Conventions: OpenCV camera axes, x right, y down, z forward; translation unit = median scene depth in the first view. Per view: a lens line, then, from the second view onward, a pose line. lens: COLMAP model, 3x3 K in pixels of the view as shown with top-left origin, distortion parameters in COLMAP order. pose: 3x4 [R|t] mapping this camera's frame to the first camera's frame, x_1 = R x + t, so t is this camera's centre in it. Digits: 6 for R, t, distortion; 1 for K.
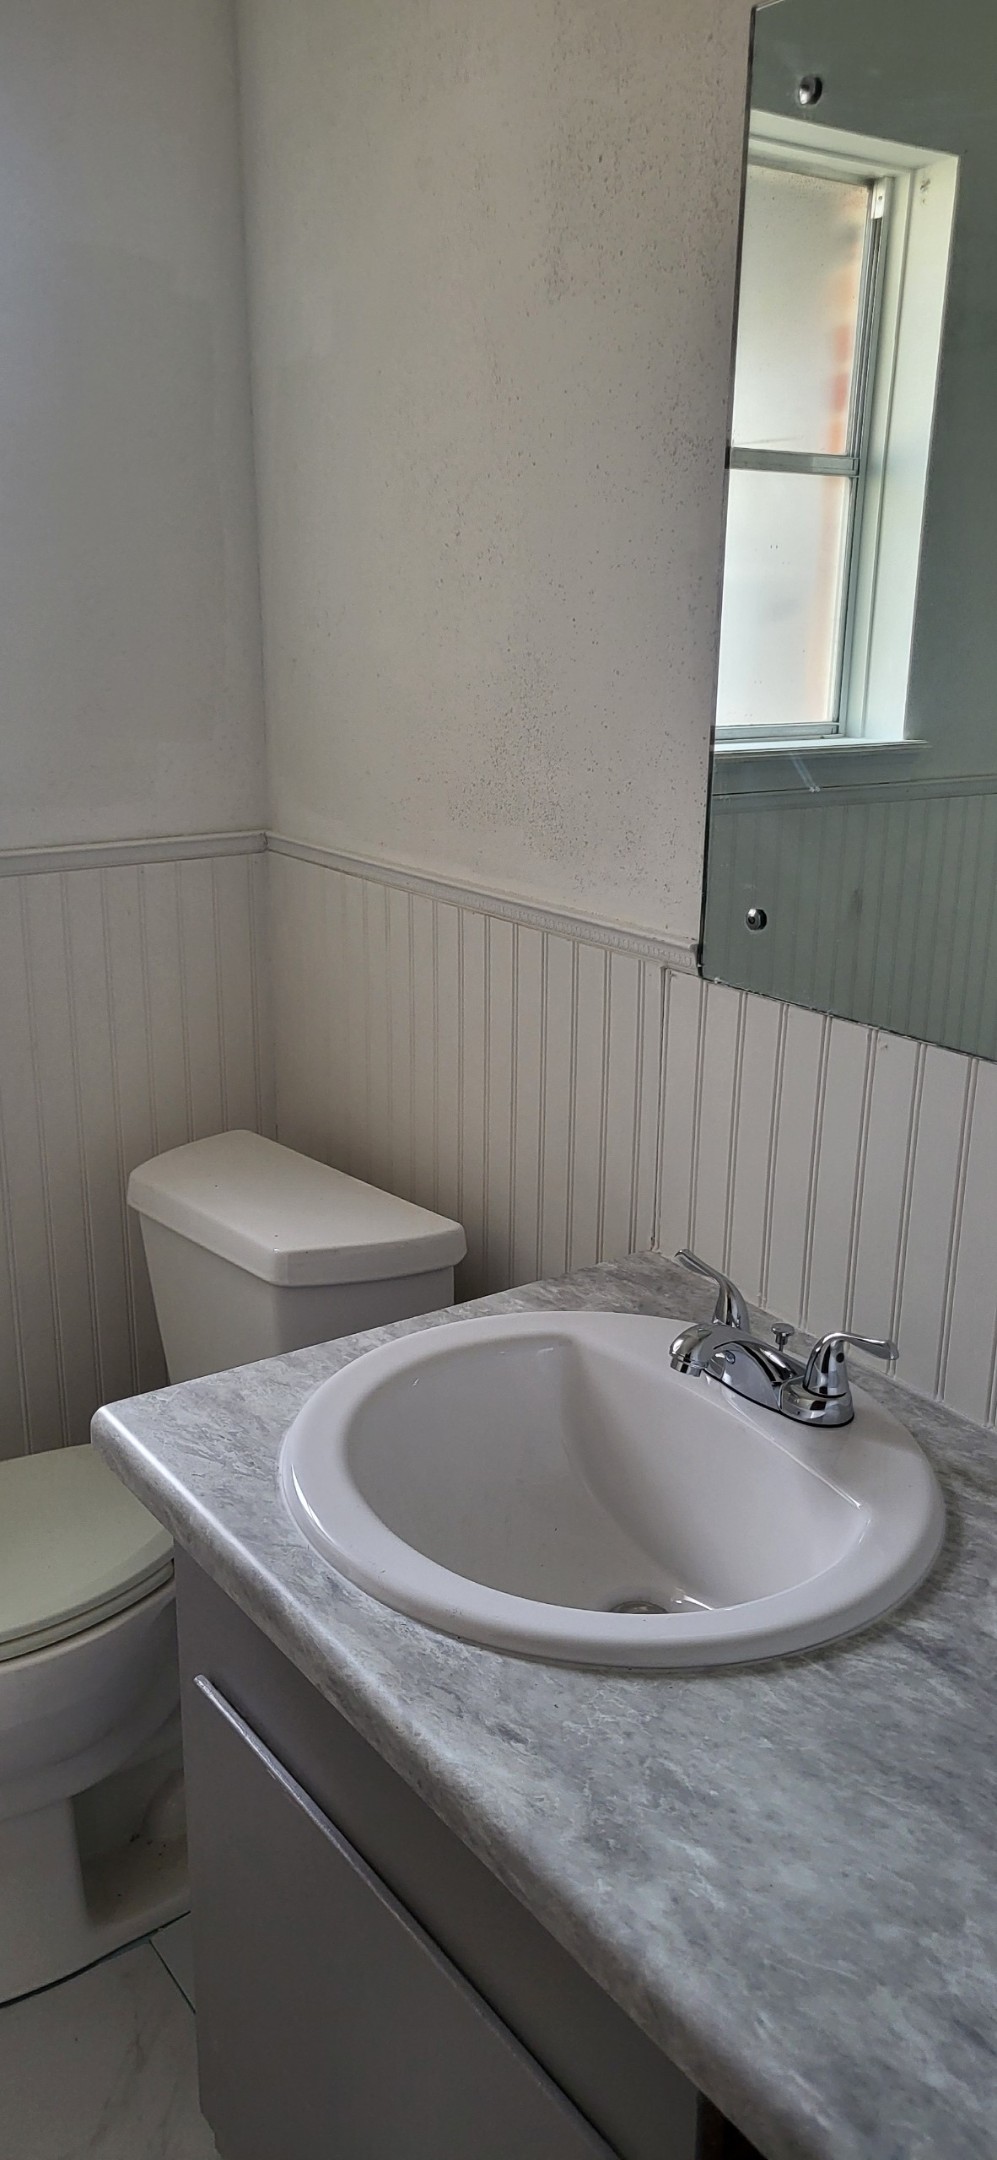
lens RADIAL K [[1554.7, 0, 495.5], [0, 1554.7, 1085.8], [0, 0, 1]] dist [0.046110, 0.003360]
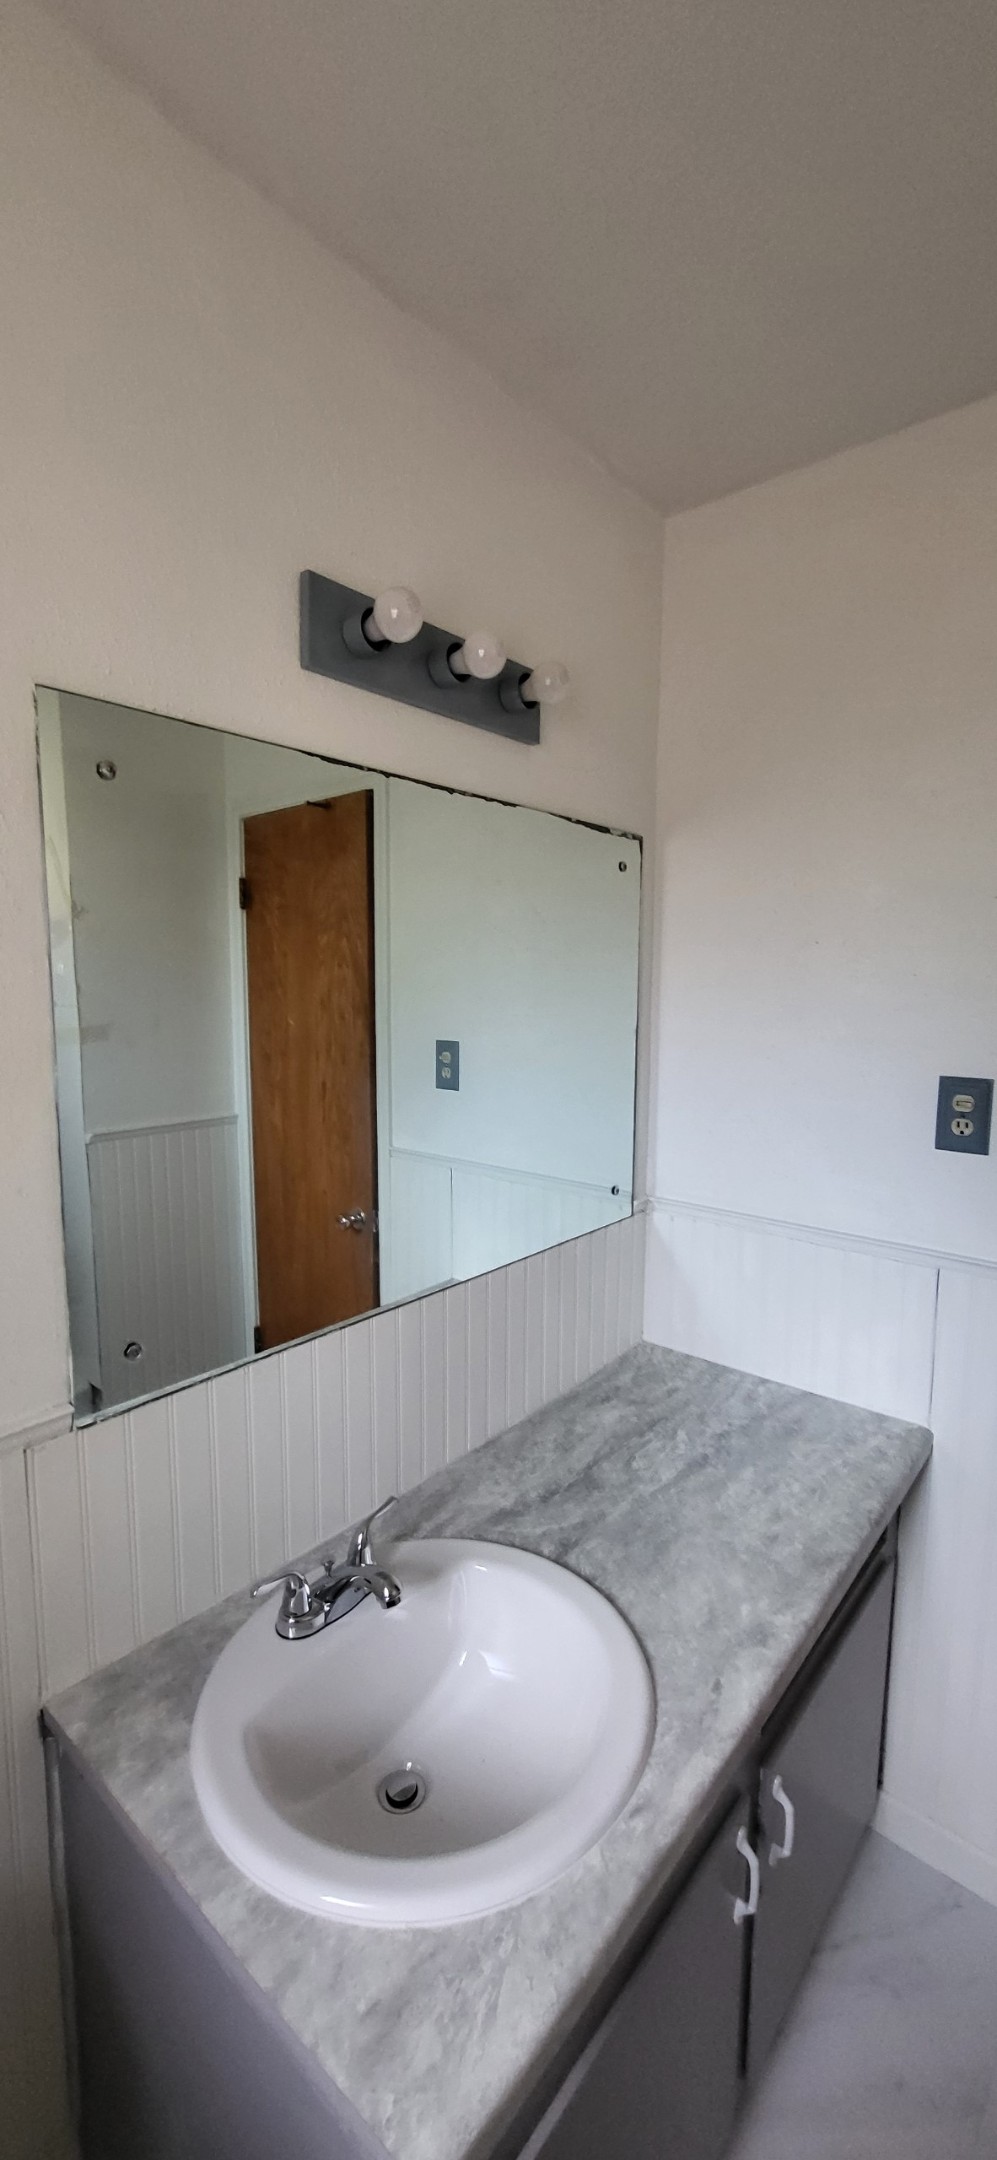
lens RADIAL K [[860.3, 0, 491.6], [0, 860.3, 1080.9], [0, 0, 1]] dist [-0.001972, -0.000207]
pose [[-0.210291, -0.122088, 0.969986, -0.823895], [0.302938, 0.935199, 0.183386, -0.523166], [-0.929519, 0.332410, -0.159679, 1.141474]]
